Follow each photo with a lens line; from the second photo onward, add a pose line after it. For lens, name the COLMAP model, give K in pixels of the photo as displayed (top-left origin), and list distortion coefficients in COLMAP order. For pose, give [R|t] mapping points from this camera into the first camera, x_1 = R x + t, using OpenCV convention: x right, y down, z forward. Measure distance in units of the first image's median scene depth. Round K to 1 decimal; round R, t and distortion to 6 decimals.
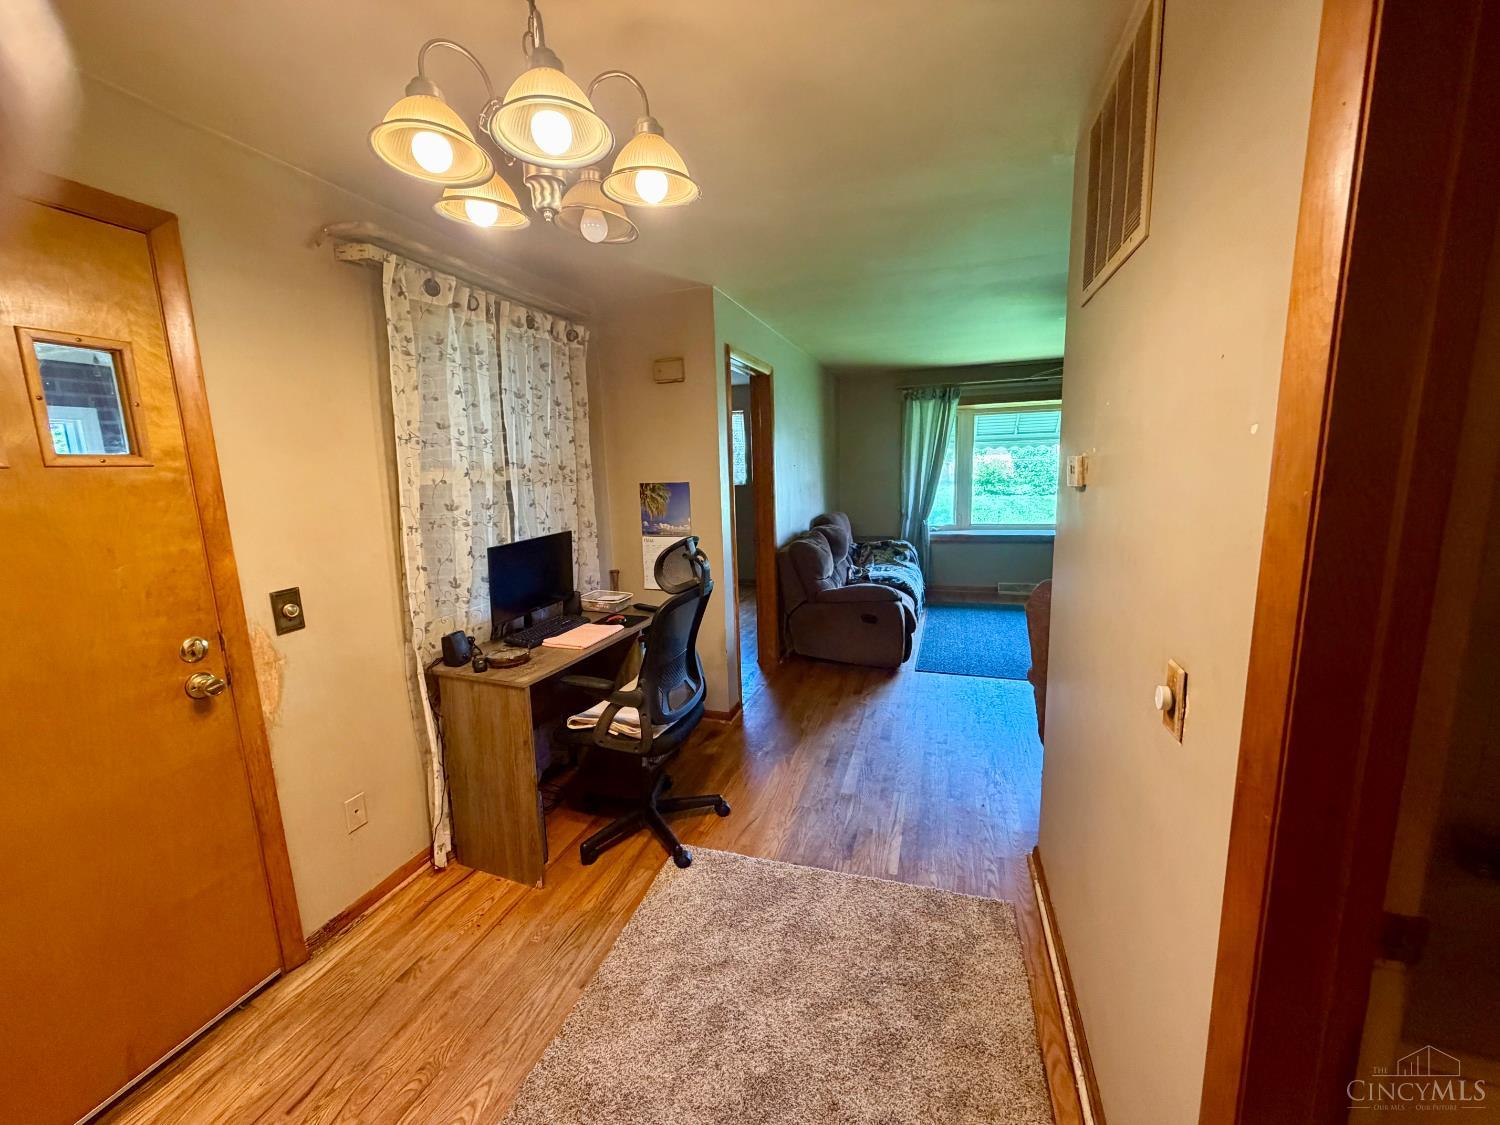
lens RADIAL K [[596.3, 0, 750.0], [0, 596.3, 562.5], [0, 0, 1]] dist [0.002767, -0.000042]
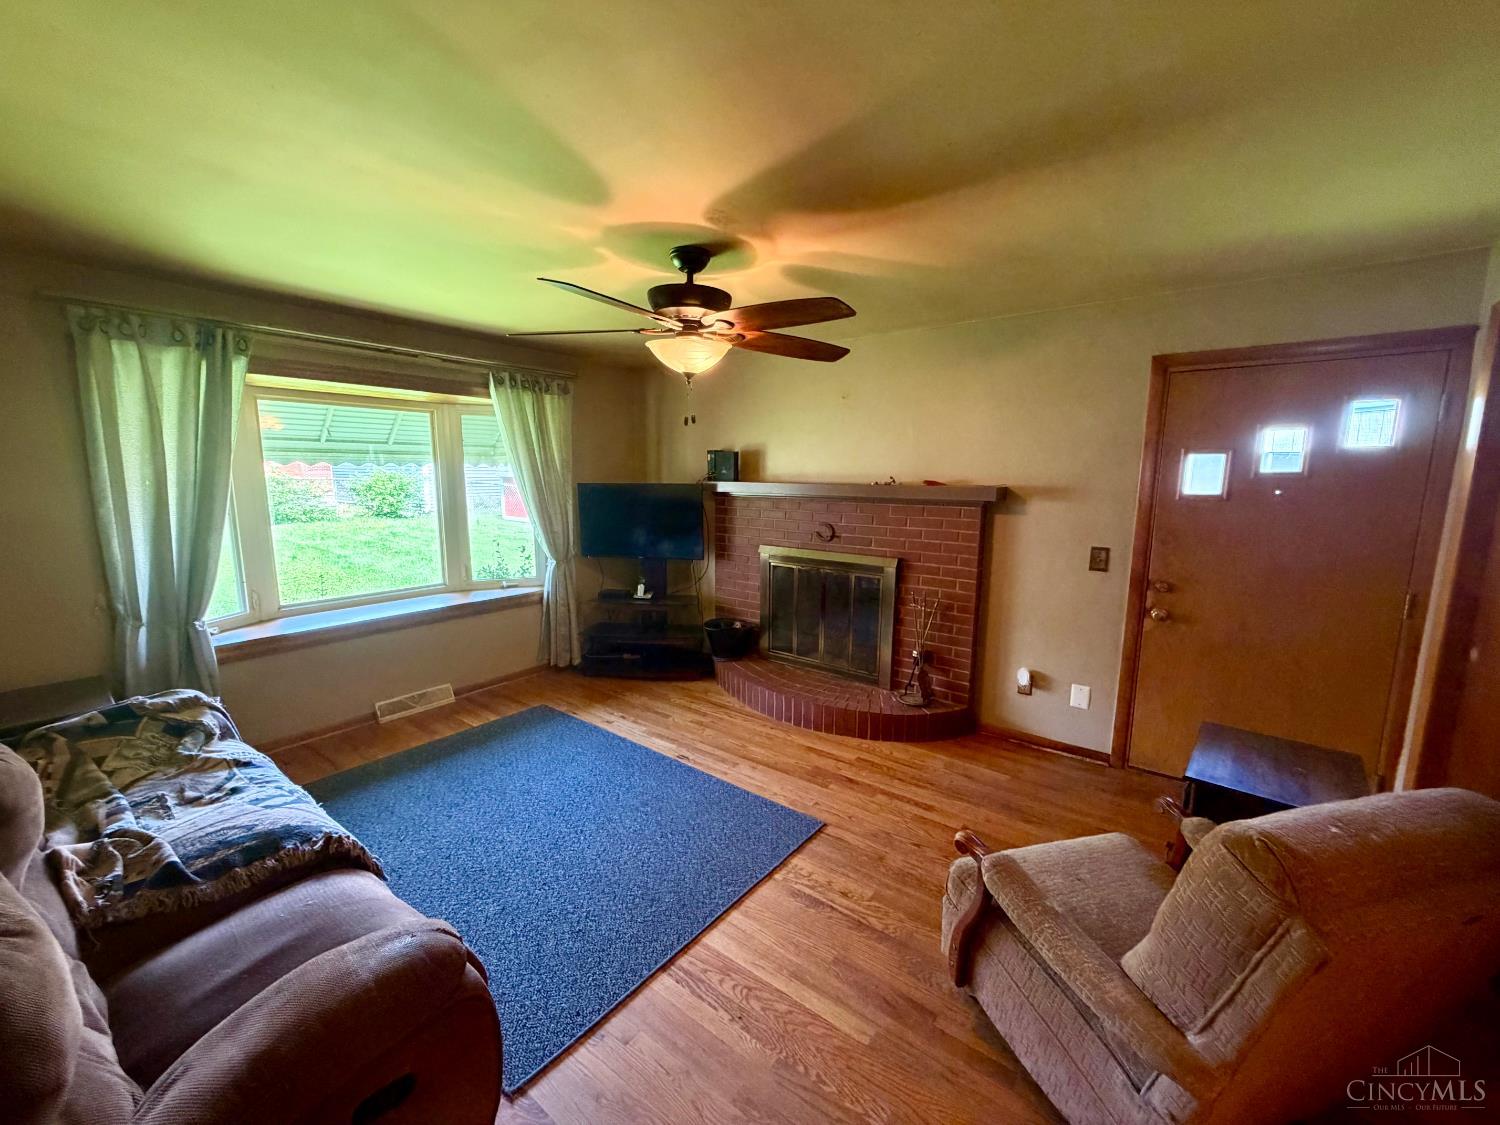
lens RADIAL K [[596.3, 0, 750.0], [0, 596.3, 562.5], [0, 0, 1]] dist [0.002767, -0.000042]
pose [[0.327912, -0.108305, 0.938479, 0.018219], [0.137973, 0.988245, 0.065840, -0.089489], [-0.934579, 0.107895, 0.339001, 0.480962]]
